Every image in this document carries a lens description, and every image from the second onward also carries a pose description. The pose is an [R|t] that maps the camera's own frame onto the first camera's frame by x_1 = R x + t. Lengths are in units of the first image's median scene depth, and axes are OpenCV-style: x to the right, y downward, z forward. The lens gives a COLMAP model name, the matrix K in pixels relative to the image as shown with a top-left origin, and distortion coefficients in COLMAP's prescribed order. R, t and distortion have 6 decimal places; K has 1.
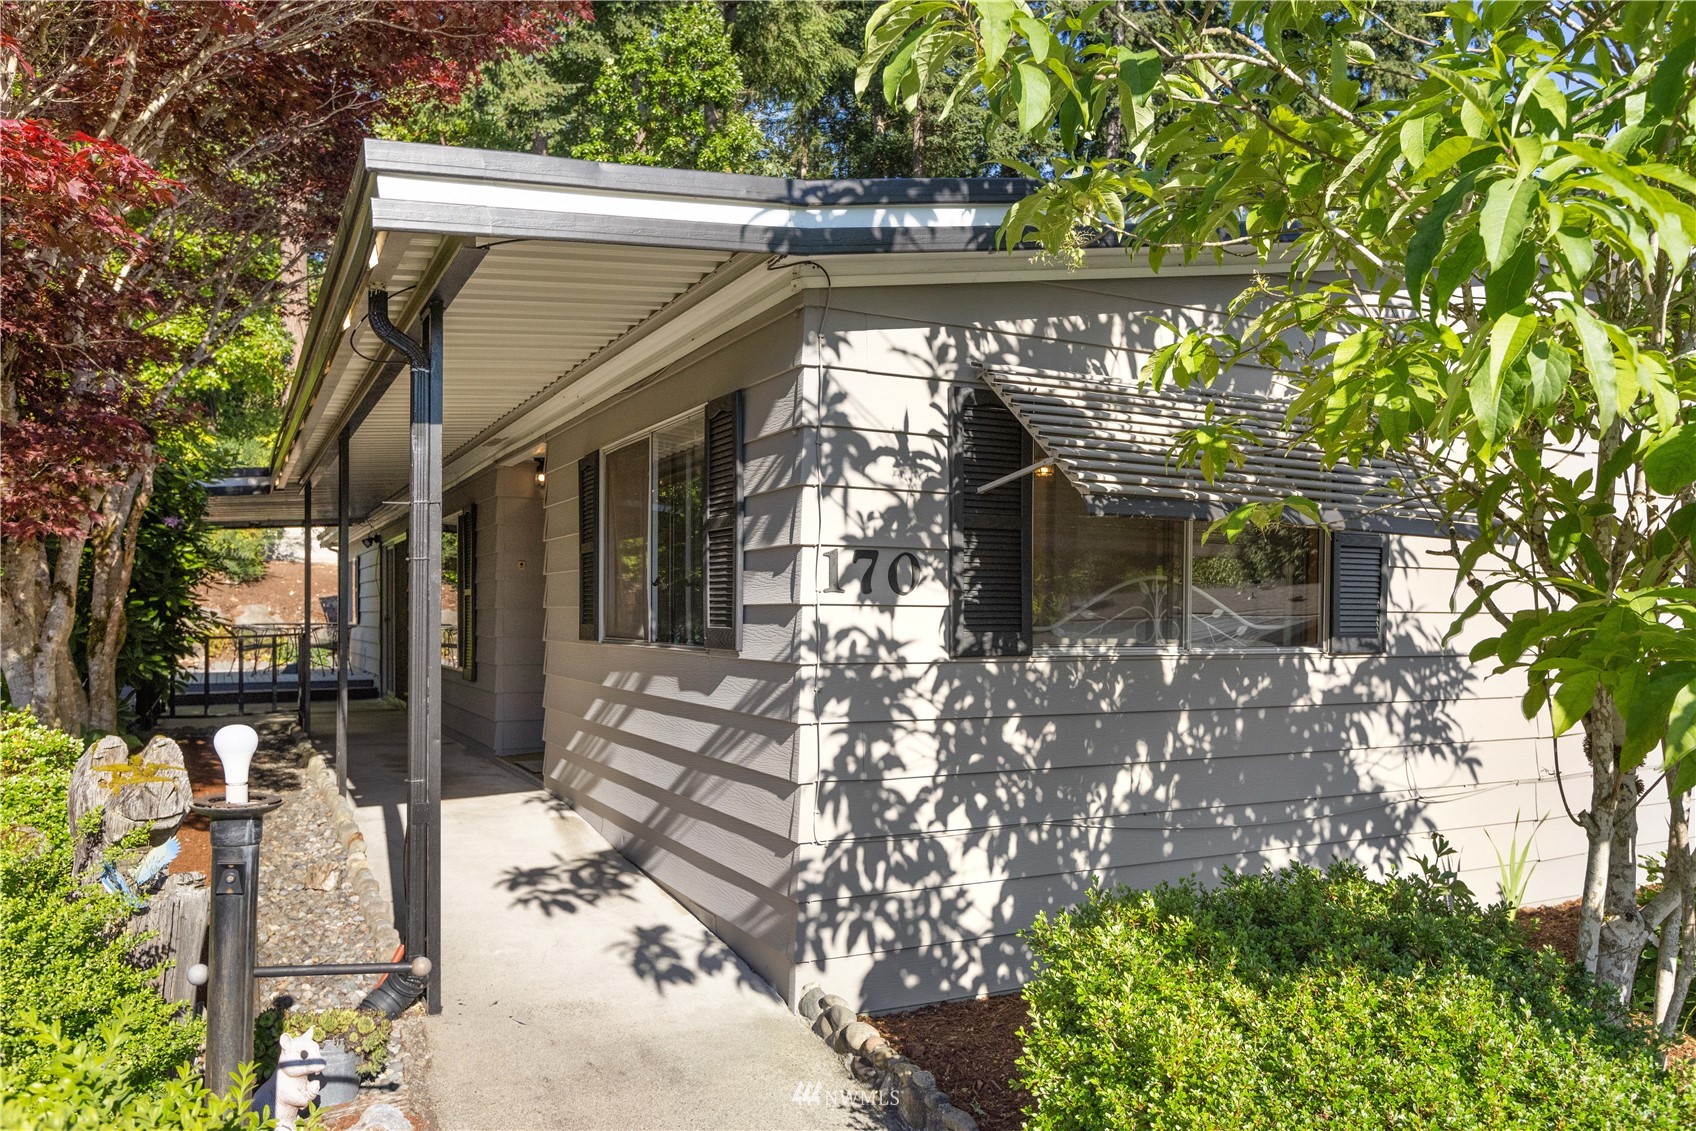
lens RADIAL K [[1221.5, 0, 848.0], [0, 1221.5, 565.5], [0, 0, 1]] dist [-0.002240, -0.000095]
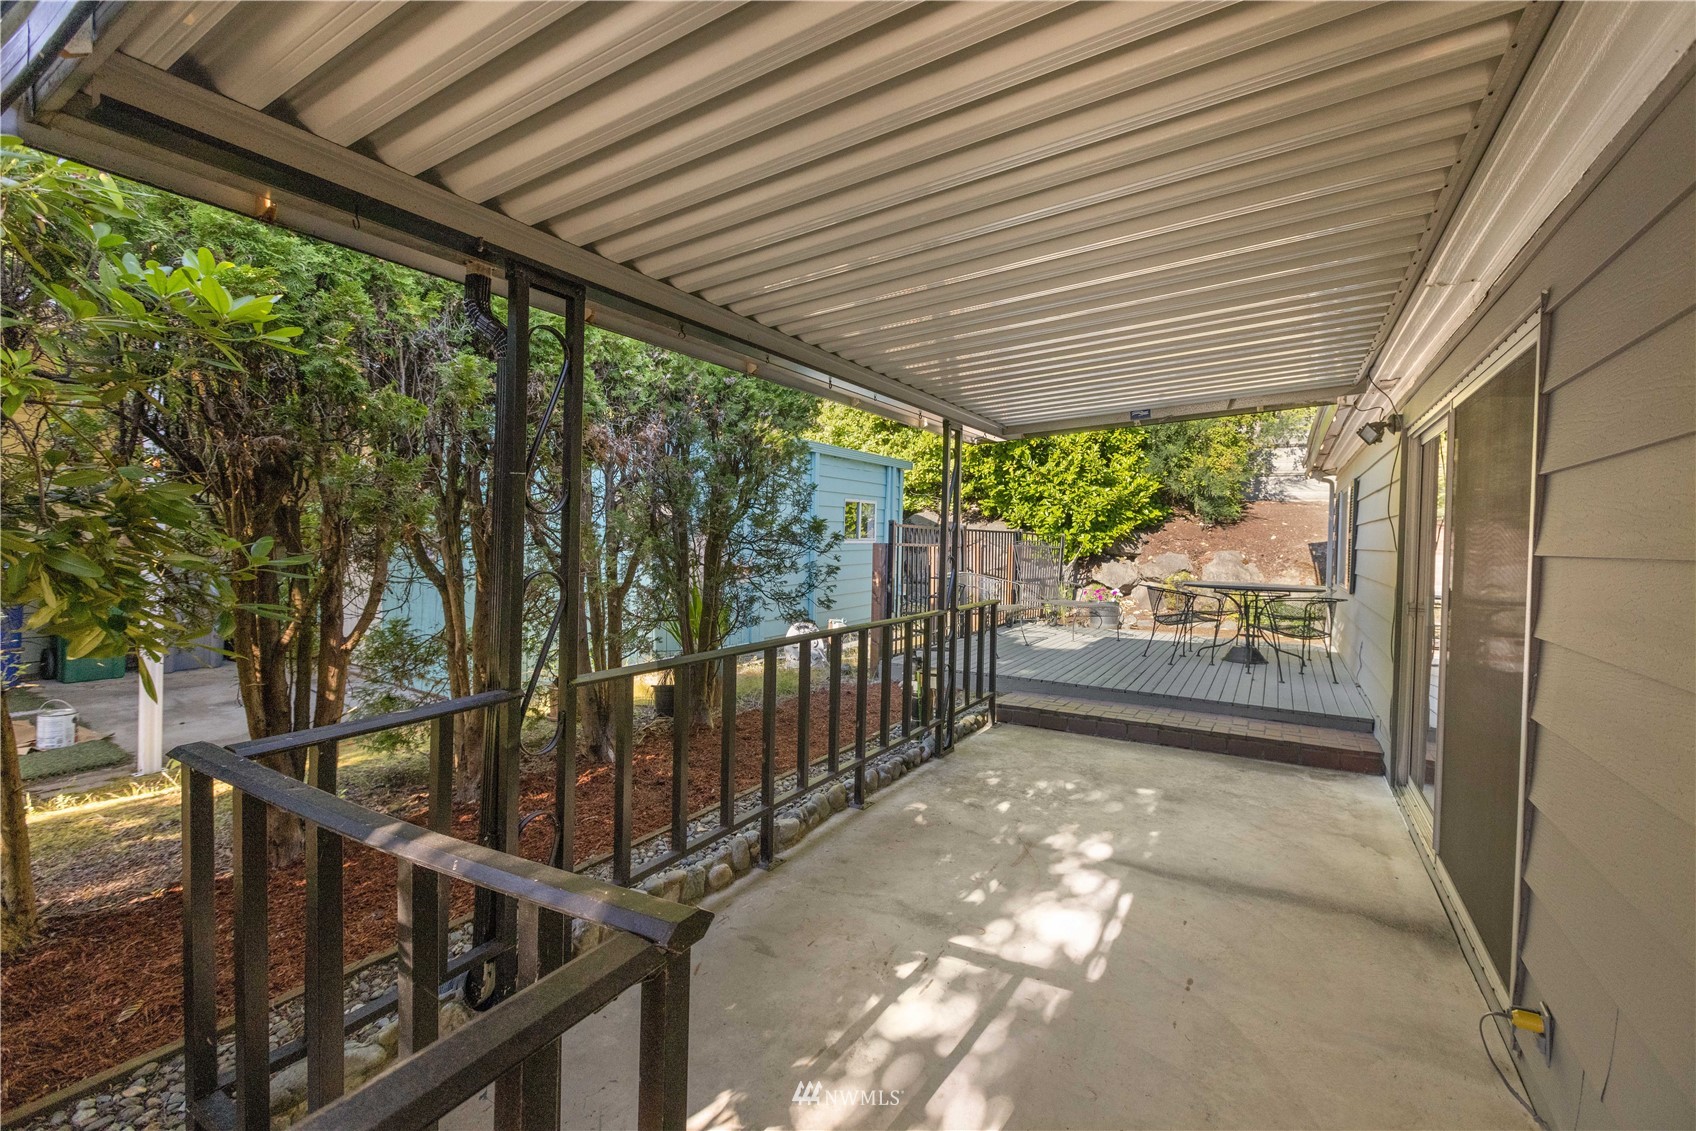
lens RADIAL K [[755.0, 0, 852.1], [0, 755.0, 557.5], [0, 0, 1]] dist [-0.000945, 0.000007]
pose [[0.548864, 0.021220, -0.835643, -0.305301], [0.018800, 0.999112, 0.037720, 0.019364], [0.835700, -0.036413, 0.547977, 0.790824]]
